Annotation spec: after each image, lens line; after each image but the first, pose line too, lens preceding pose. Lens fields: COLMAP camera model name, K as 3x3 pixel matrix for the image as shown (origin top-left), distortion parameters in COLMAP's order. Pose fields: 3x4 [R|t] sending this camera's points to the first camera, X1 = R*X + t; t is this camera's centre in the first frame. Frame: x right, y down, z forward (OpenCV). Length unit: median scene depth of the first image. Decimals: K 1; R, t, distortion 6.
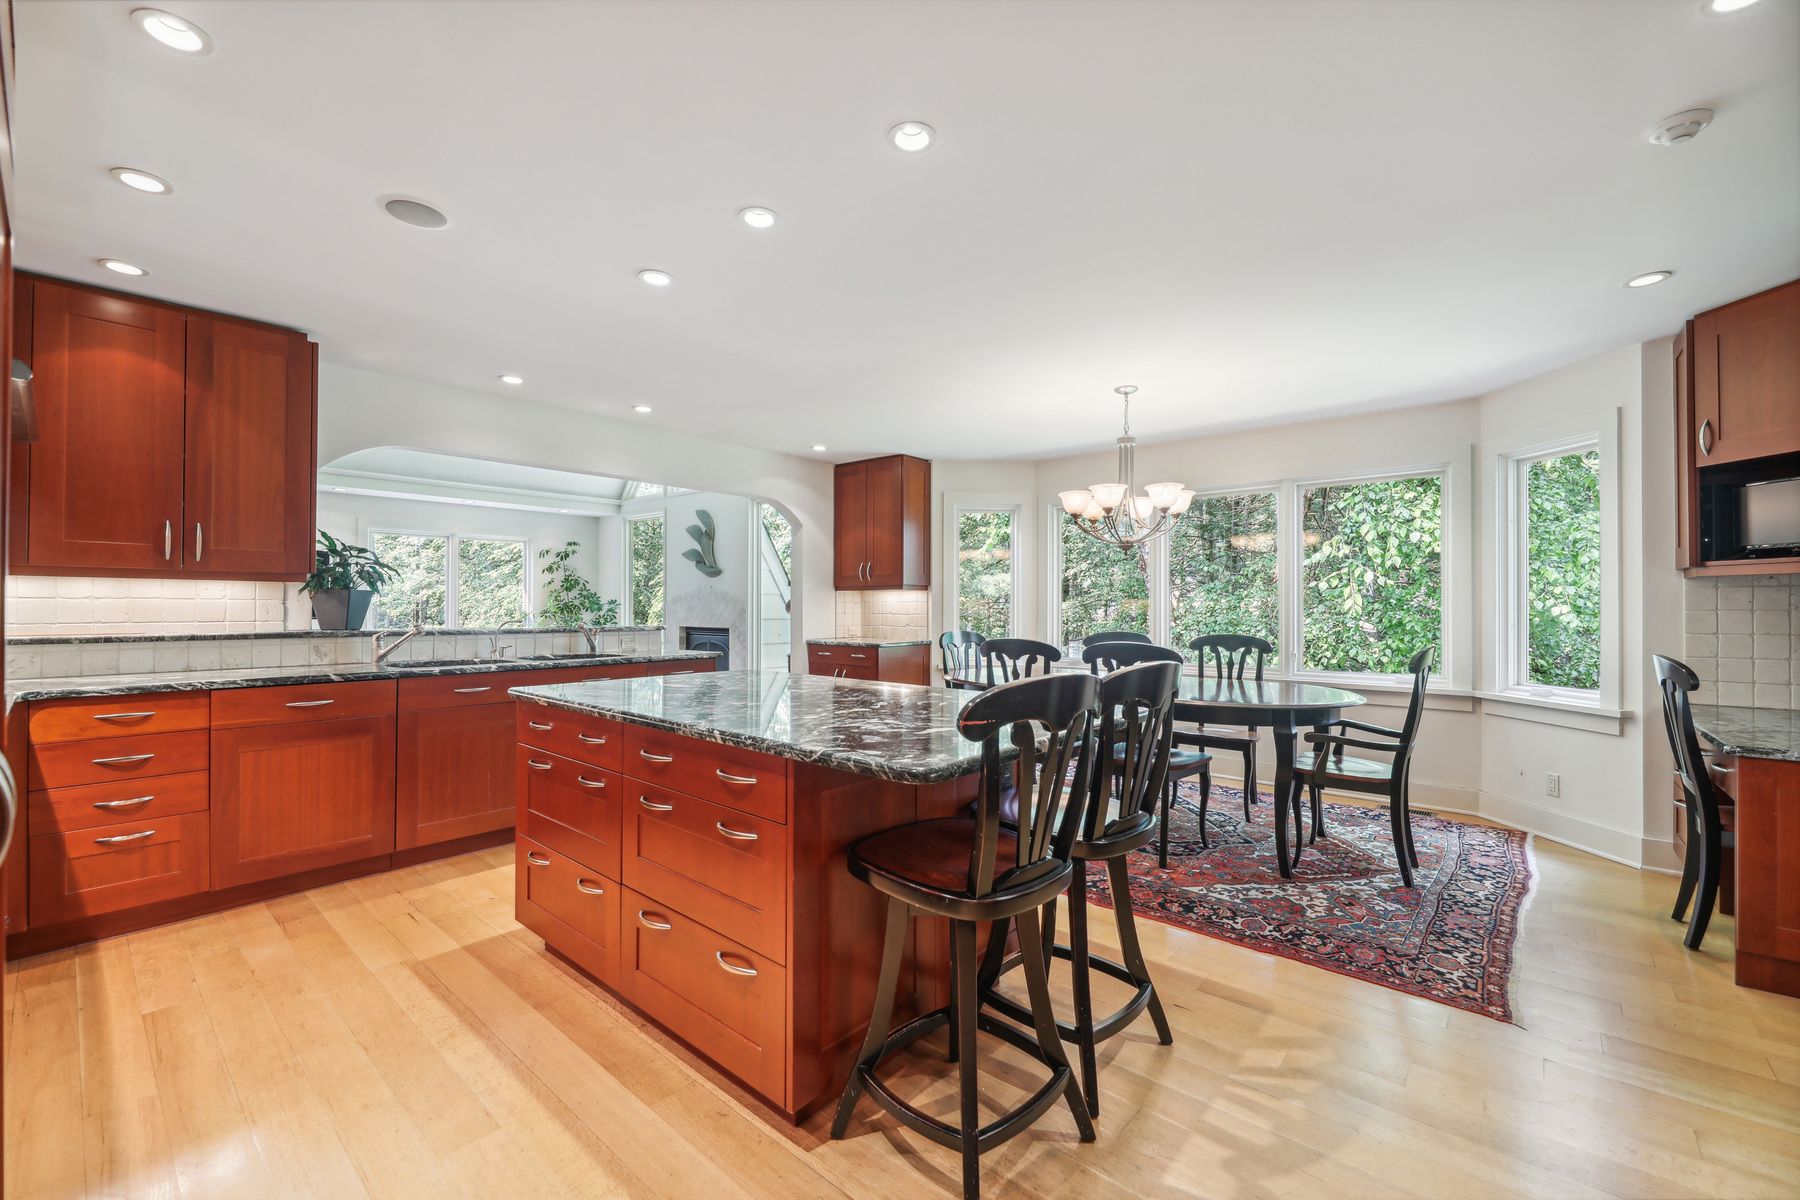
lens RADIAL K [[733.3, 0, 908.8], [0, 733.3, 603.3], [0, 0, 1]] dist [-0.002145, -0.002587]
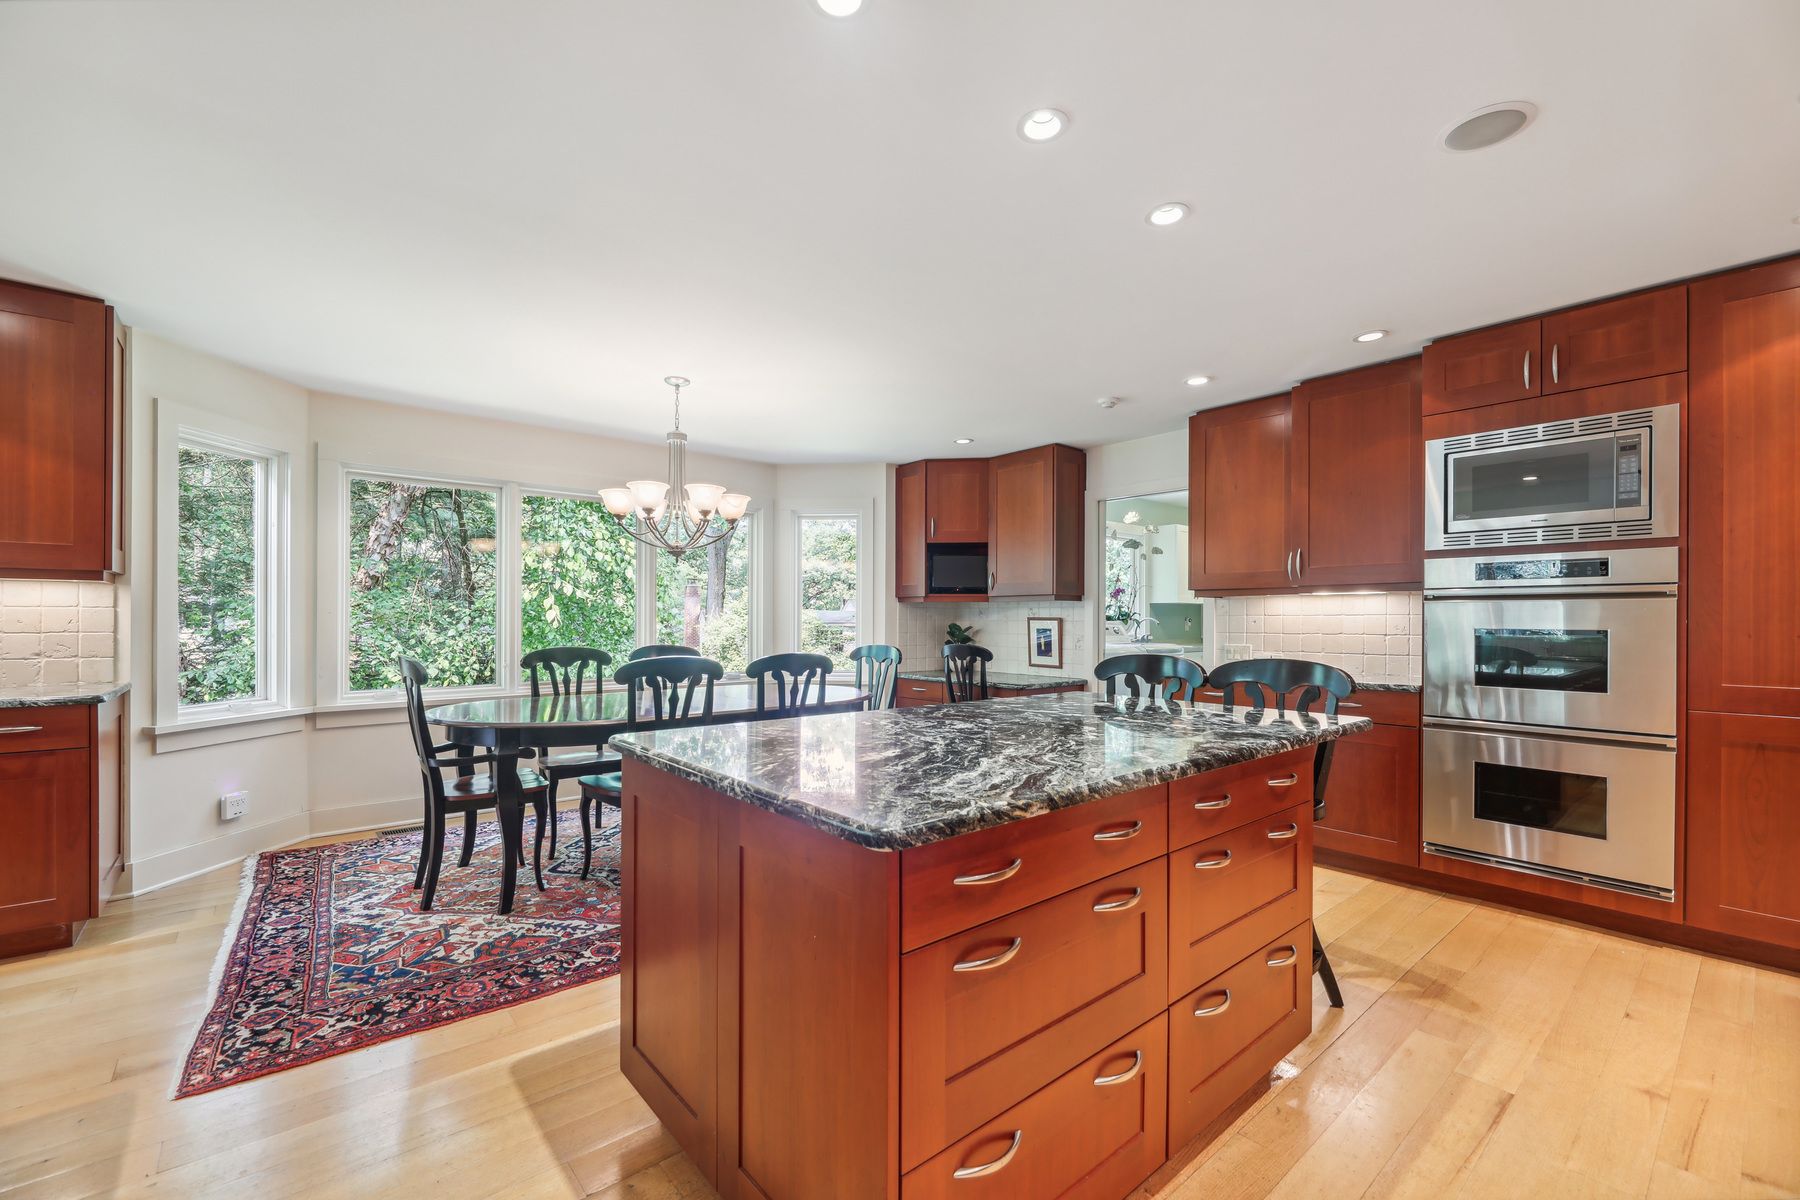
lens RADIAL K [[733.3, 0, 884.4], [0, 733.3, 612.4], [0, 0, 1]] dist [-0.002145, -0.002587]
pose [[0.168386, 0.009987, 0.985670, -0.367786], [-0.010537, 0.999910, -0.008331, 0.000629], [-0.985665, -0.008983, 0.168476, 0.392734]]
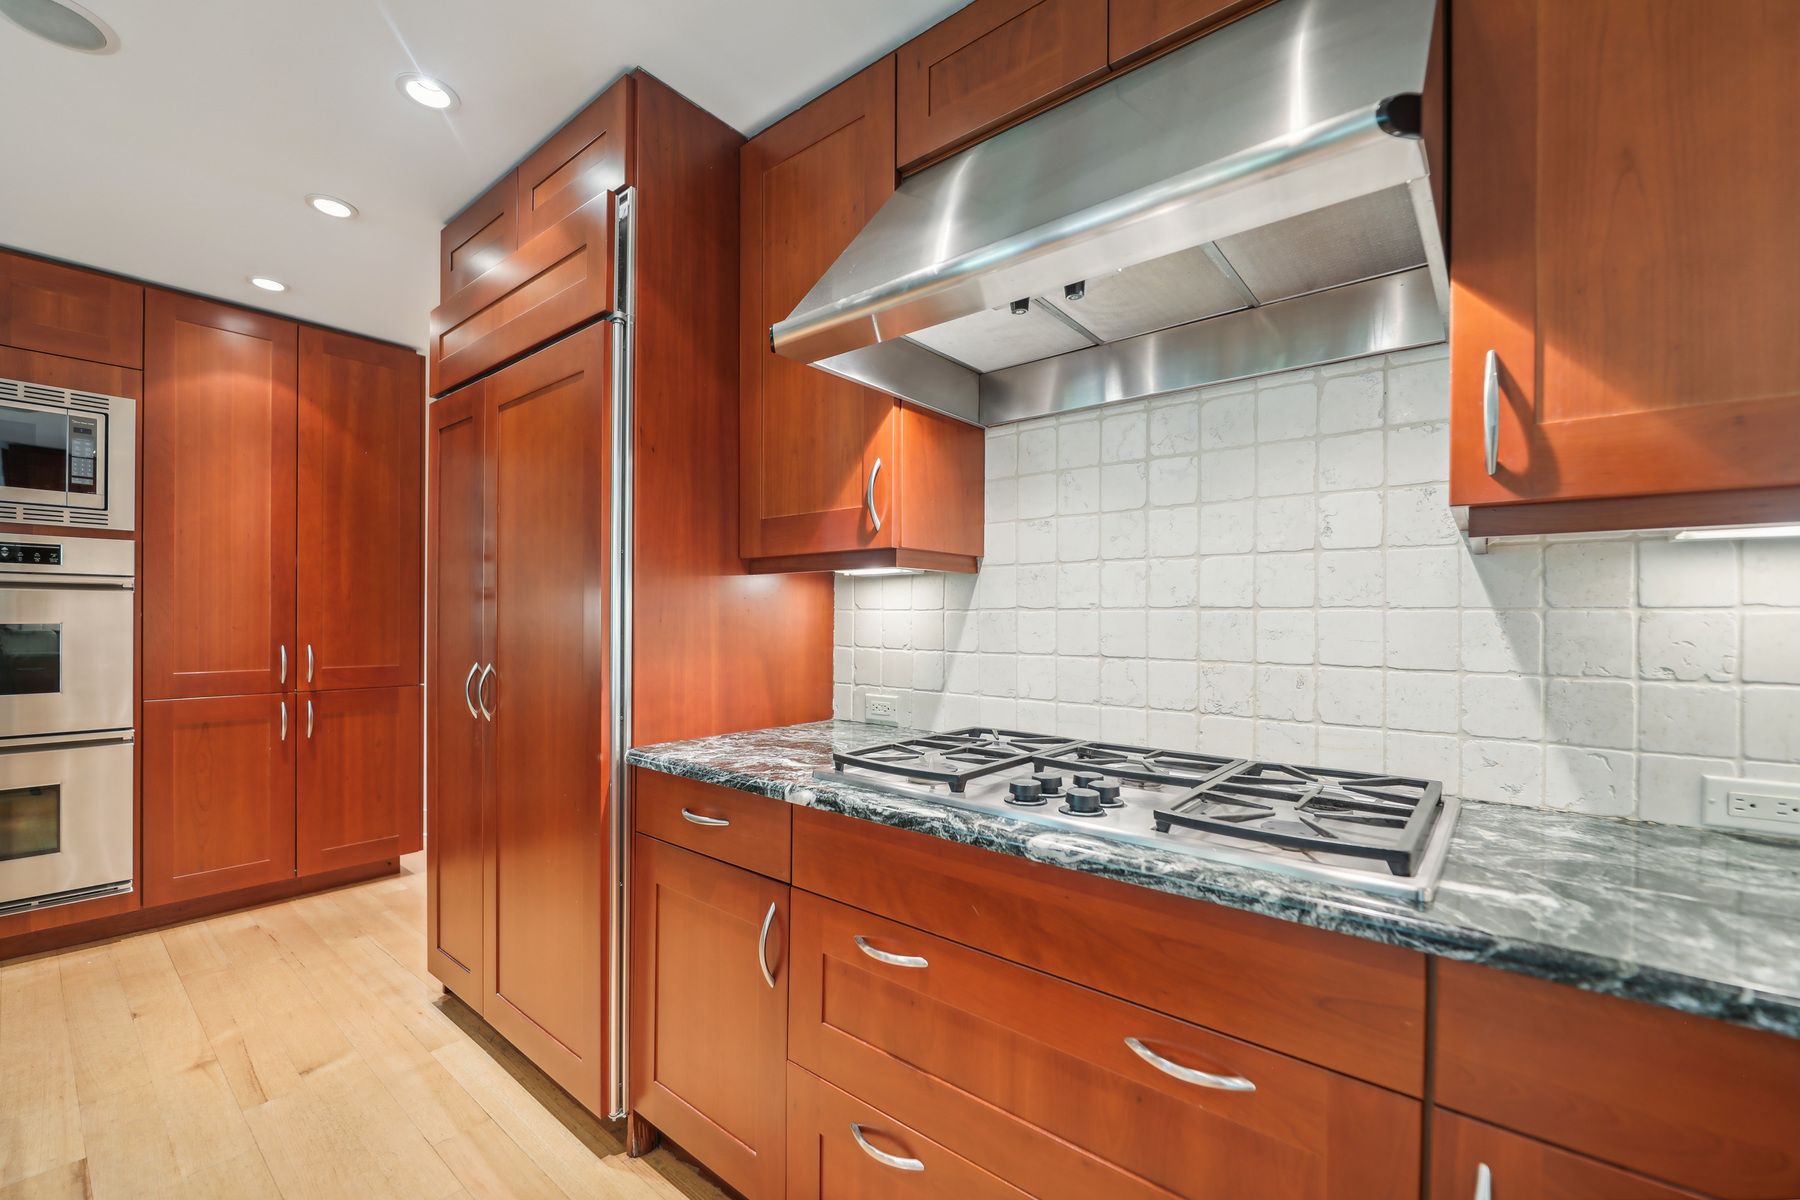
lens RADIAL K [[733.3, 0, 897.2], [0, 733.3, 611.0], [0, 0, 1]] dist [-0.002145, -0.002587]
pose [[-0.999984, -0.005596, -0.000353, -0.322574], [-0.005588, 0.999783, -0.020060, 0.001757], [0.000465, -0.020057, -0.999799, 0.441293]]
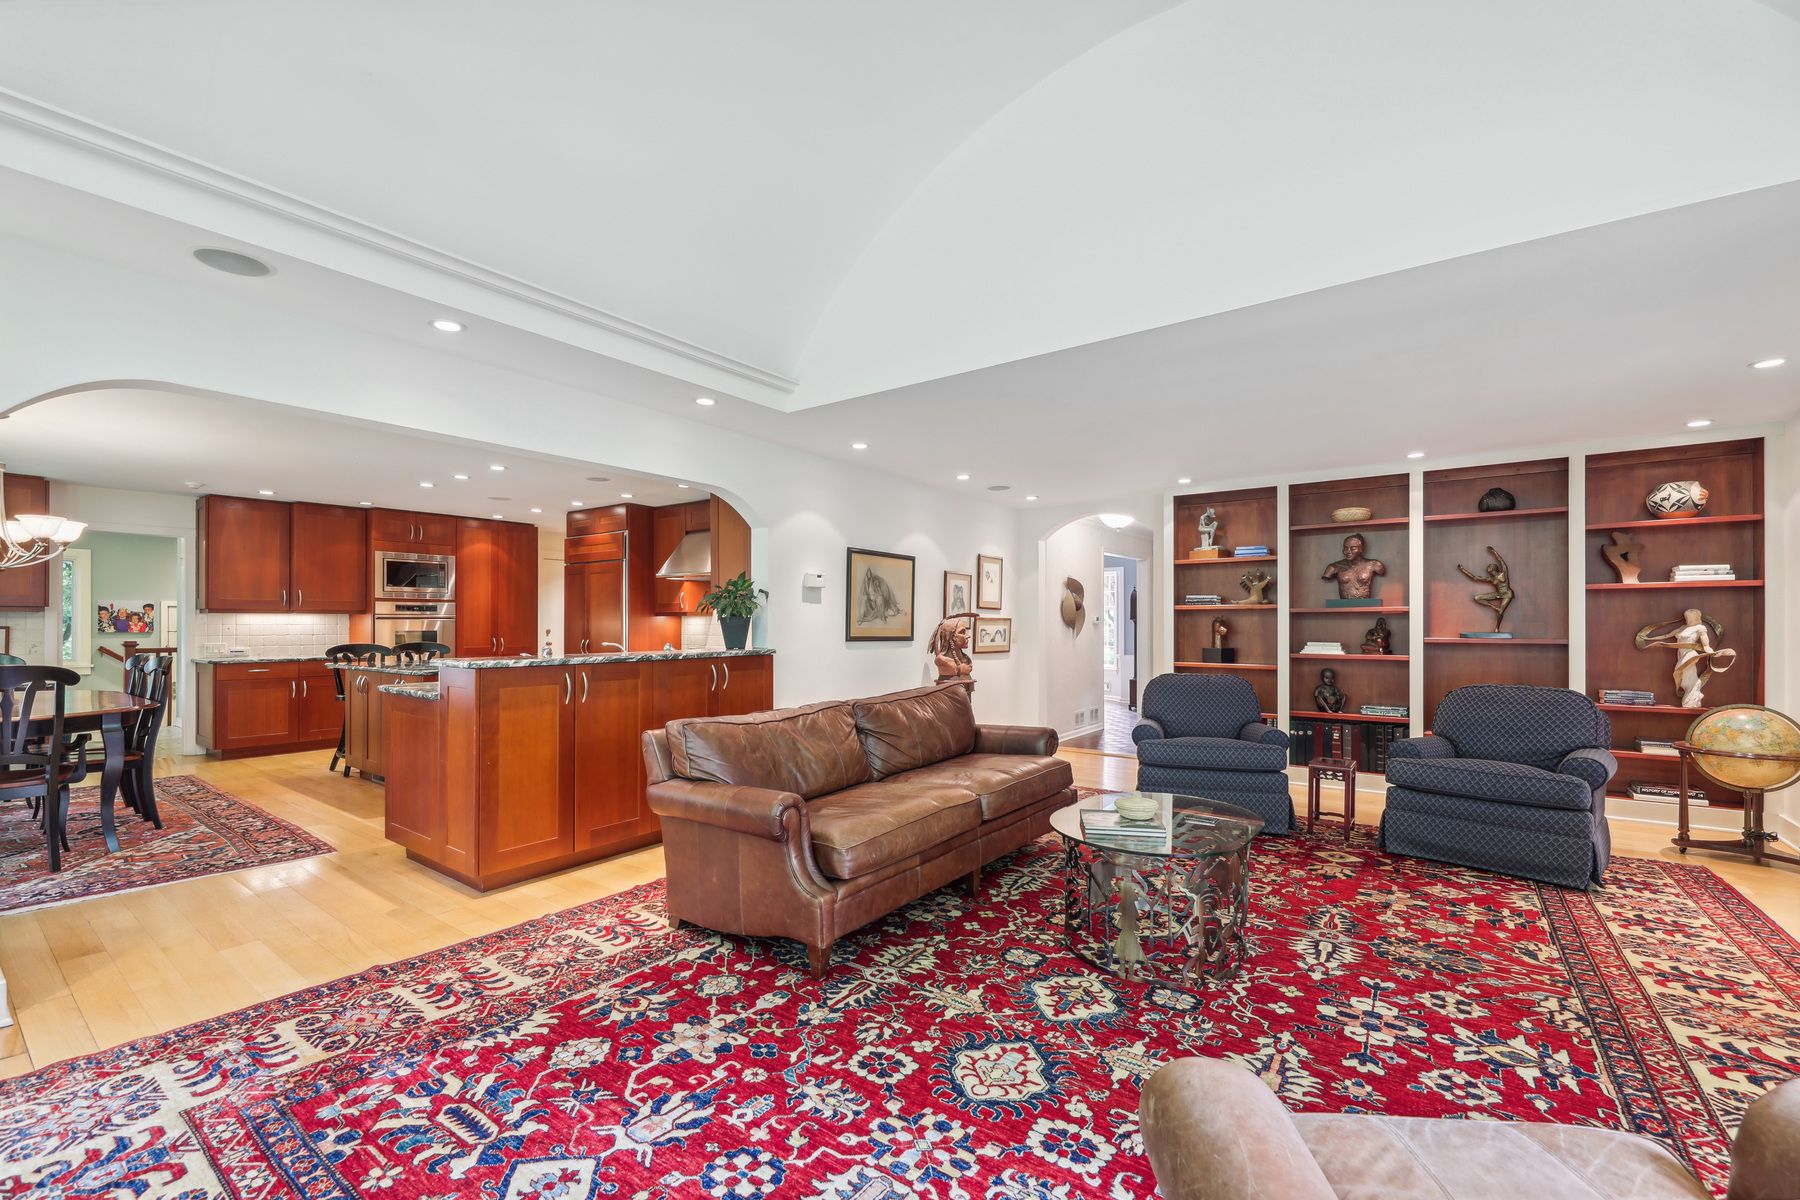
lens RADIAL K [[733.3, 0, 883.8], [0, 733.3, 616.7], [0, 0, 1]] dist [-0.002145, -0.002587]
pose [[-0.998719, -0.001618, -0.050576, -0.580744], [-0.000869, 0.999890, -0.014835, -0.002795], [0.050595, -0.014772, -0.998610, 1.393309]]
